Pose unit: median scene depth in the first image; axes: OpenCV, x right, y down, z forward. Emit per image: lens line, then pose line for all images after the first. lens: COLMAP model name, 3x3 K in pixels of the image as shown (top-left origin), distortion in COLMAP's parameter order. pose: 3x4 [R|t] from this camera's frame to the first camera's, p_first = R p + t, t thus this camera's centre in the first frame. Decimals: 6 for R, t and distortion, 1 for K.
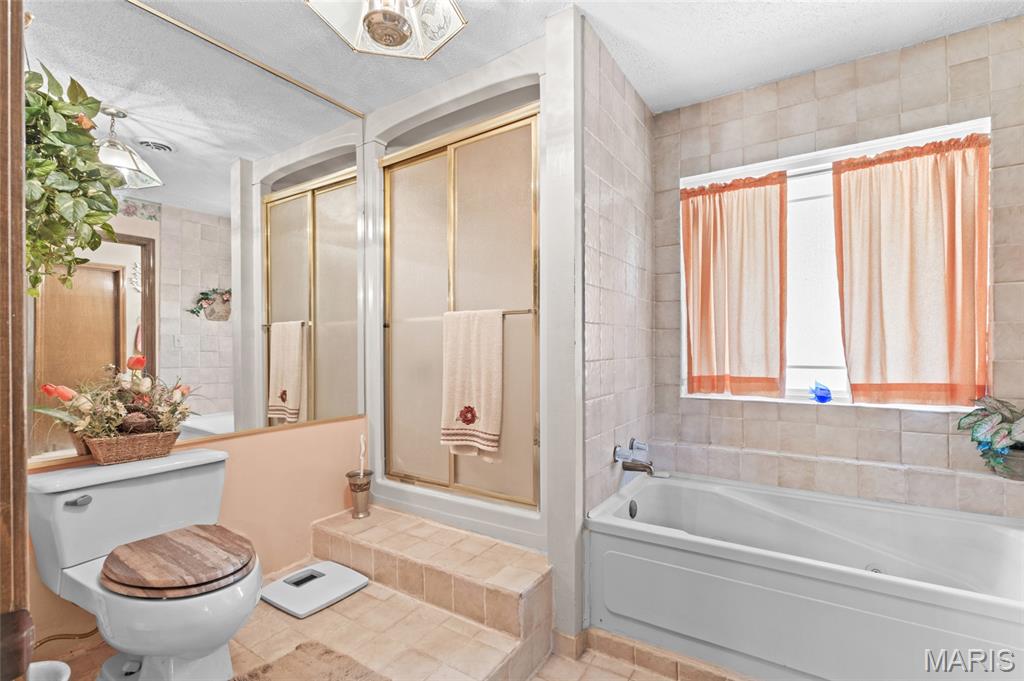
lens RADIAL K [[460.8, 0, 509.0], [0, 460.8, 345.0], [0, 0, 1]] dist [0.002687, 0.001305]
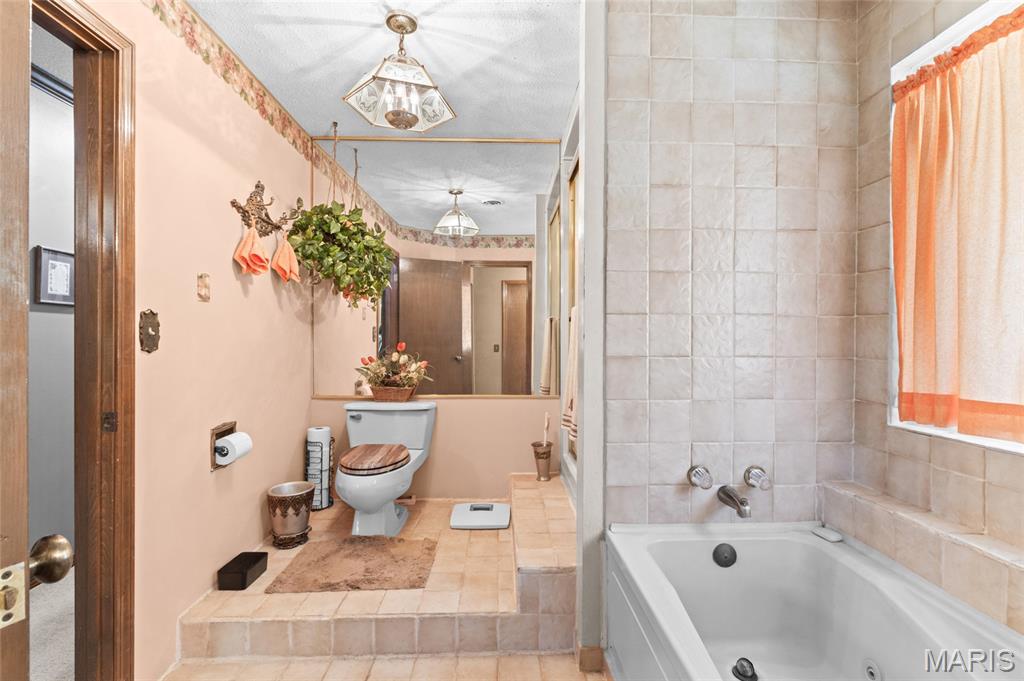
lens RADIAL K [[460.8, 0, 512.7], [0, 460.8, 338.0], [0, 0, 1]] dist [0.002687, 0.001305]
pose [[0.576144, 0.007065, -0.817318, 0.606274], [-0.002085, 0.999972, 0.007174, -0.006351], [0.817346, -0.002429, 0.576142, 0.242828]]
